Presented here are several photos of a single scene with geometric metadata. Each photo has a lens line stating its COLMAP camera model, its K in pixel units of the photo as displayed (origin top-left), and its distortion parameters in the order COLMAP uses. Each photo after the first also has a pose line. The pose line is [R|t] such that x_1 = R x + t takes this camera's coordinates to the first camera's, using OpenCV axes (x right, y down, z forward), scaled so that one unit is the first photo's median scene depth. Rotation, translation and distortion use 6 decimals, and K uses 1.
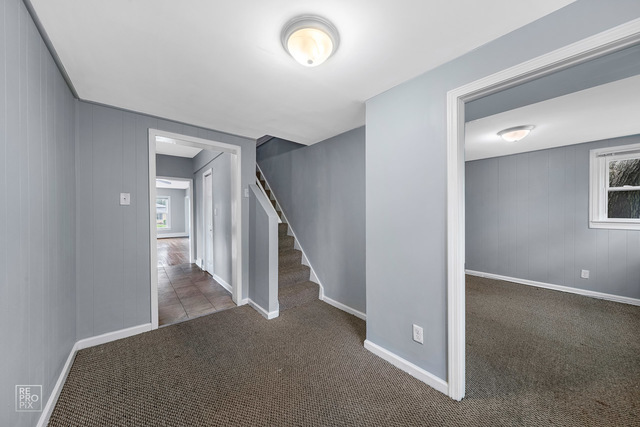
lens RADIAL K [[218.3, 0, 318.2], [0, 218.3, 215.0], [0, 0, 1]] dist [-0.002568, -0.000257]
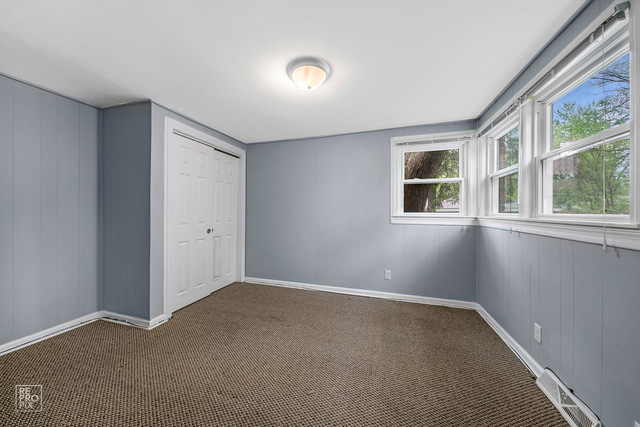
lens RADIAL K [[218.3, 0, 321.1], [0, 218.3, 212.3], [0, 0, 1]] dist [-0.002568, -0.000257]
pose [[0.842426, -0.001820, 0.538808, 0.524234], [0.003582, 0.999991, -0.002222, 0.014295], [-0.538800, 0.003802, 0.842425, 0.397764]]
